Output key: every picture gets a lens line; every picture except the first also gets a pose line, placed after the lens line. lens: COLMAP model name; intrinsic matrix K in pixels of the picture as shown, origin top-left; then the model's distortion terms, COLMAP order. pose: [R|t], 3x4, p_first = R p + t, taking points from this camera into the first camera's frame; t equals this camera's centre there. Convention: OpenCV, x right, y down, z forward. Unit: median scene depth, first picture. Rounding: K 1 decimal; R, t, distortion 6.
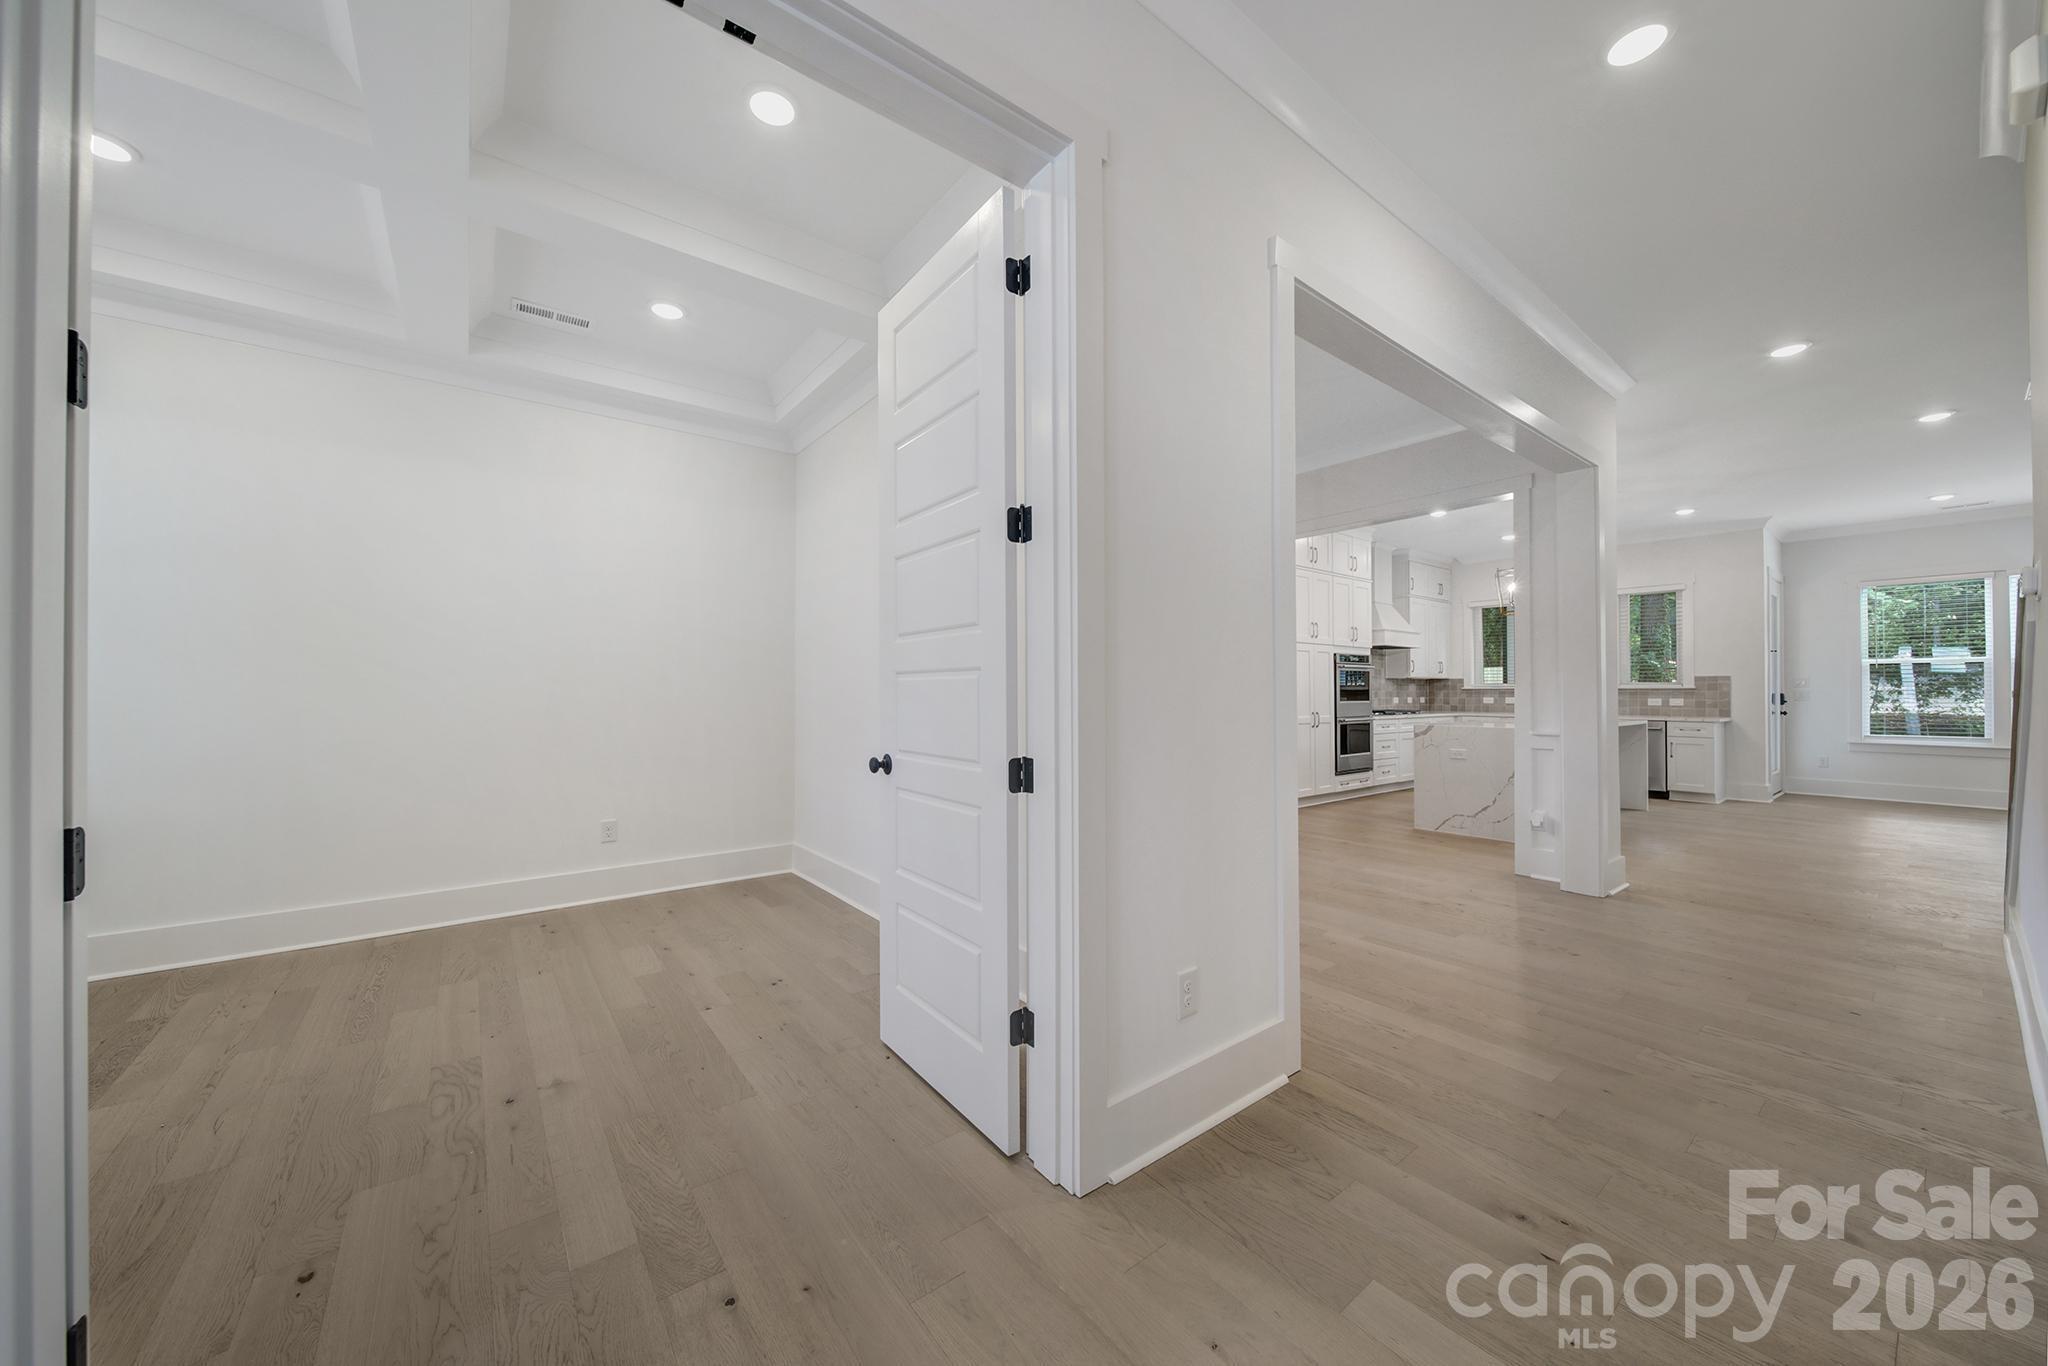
lens RADIAL K [[715.9, 0, 1018.5], [0, 715.9, 684.3], [0, 0, 1]] dist [-0.002441, -0.000969]
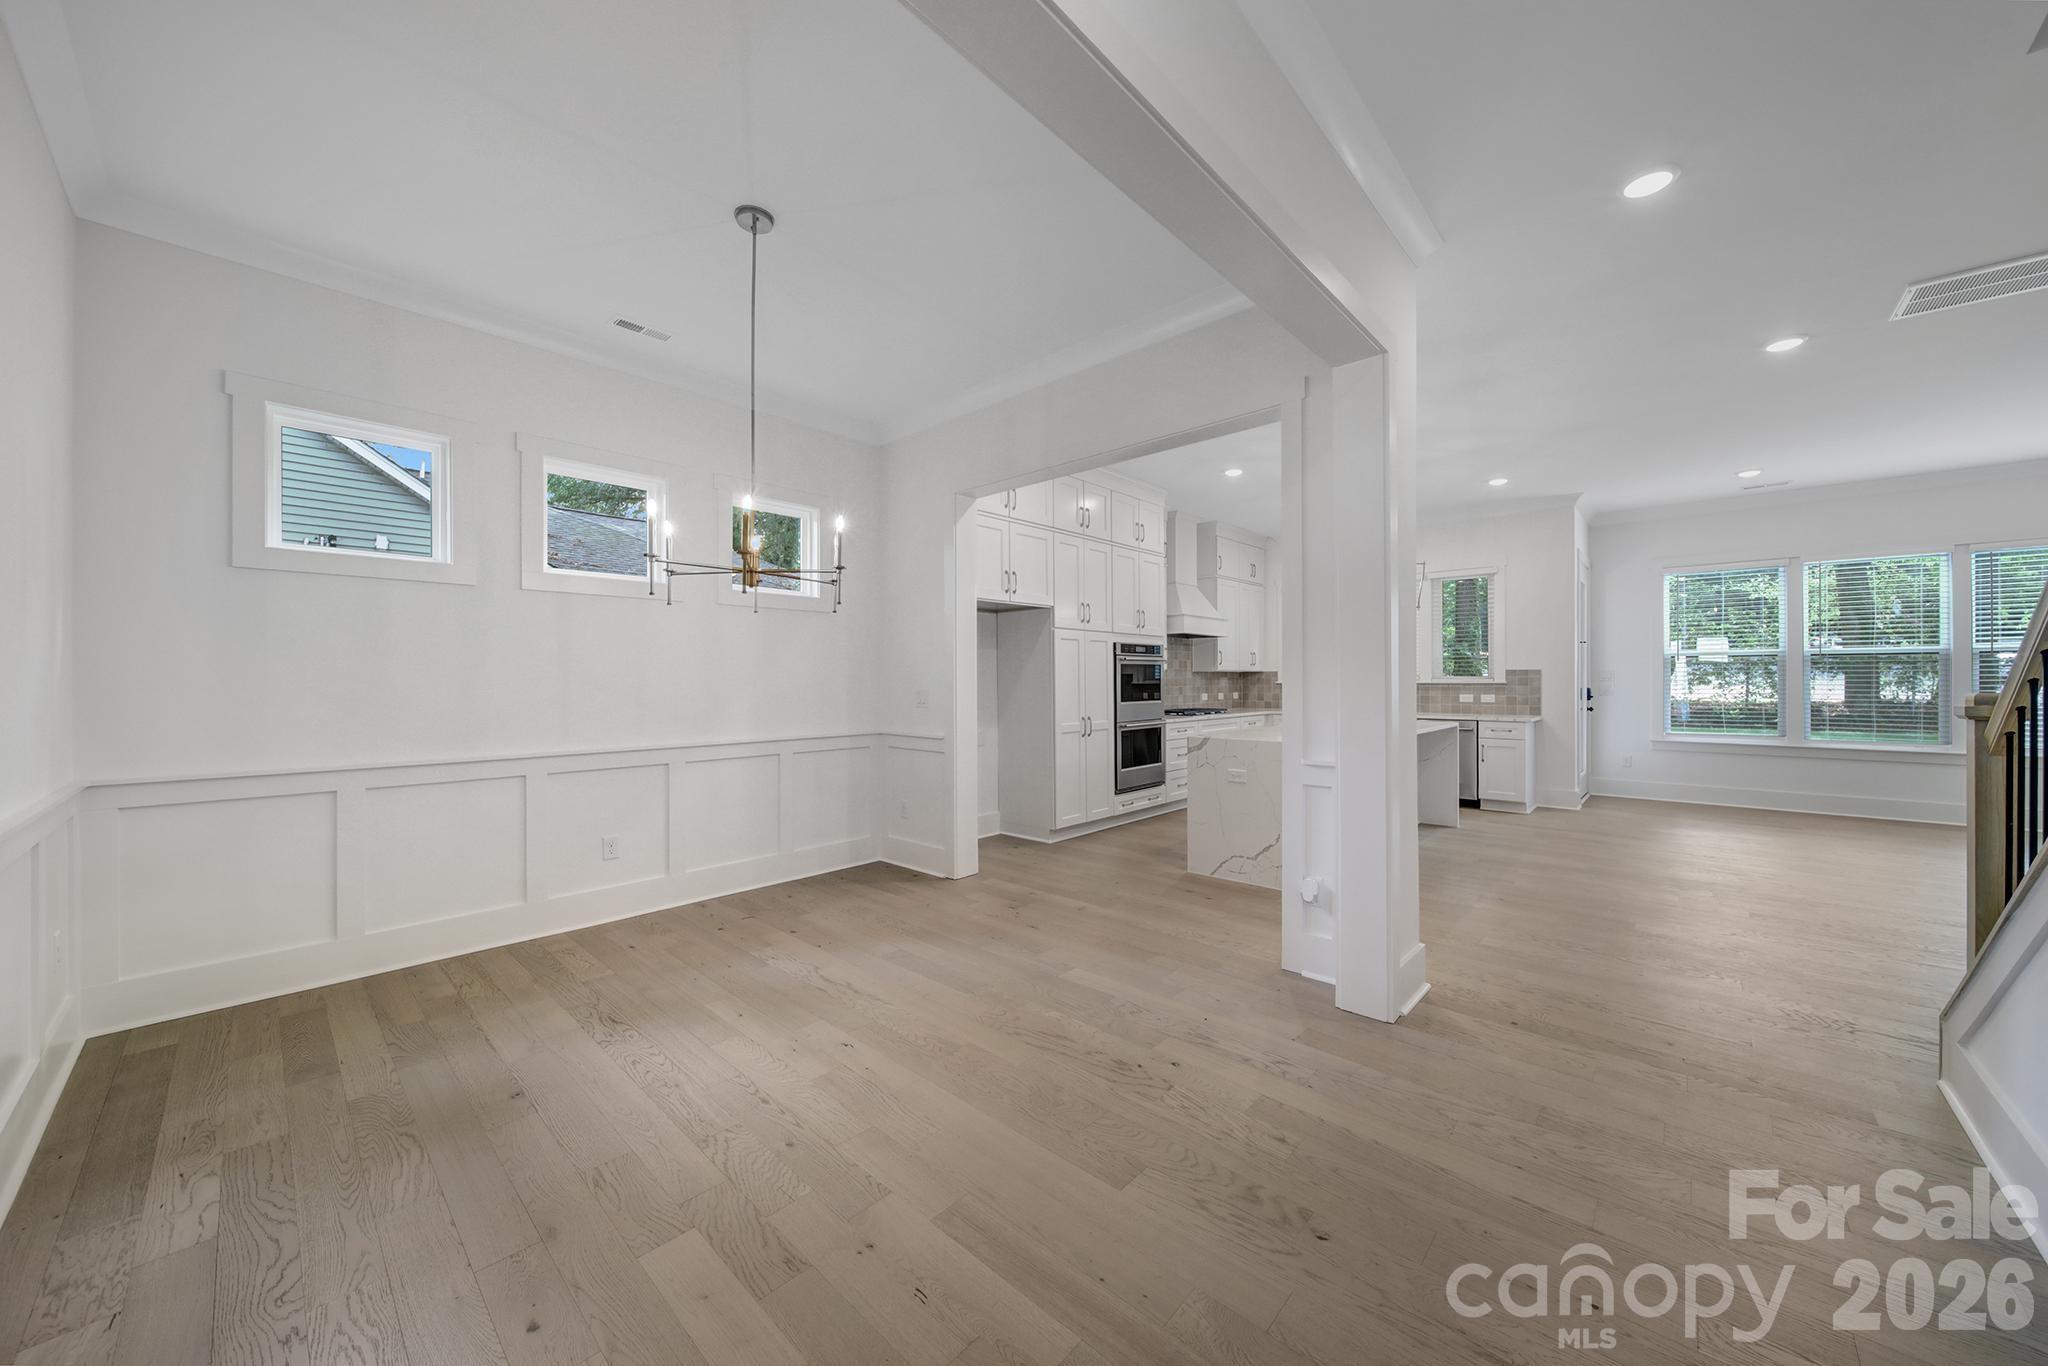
lens RADIAL K [[715.9, 0, 1018.7], [0, 715.9, 682.6], [0, 0, 1]] dist [-0.002441, -0.000969]
pose [[0.986041, -0.005481, 0.166411, 0.195098], [0.003180, 0.999896, 0.014088, -0.009735], [-0.166471, -0.013362, 0.985956, 0.217336]]
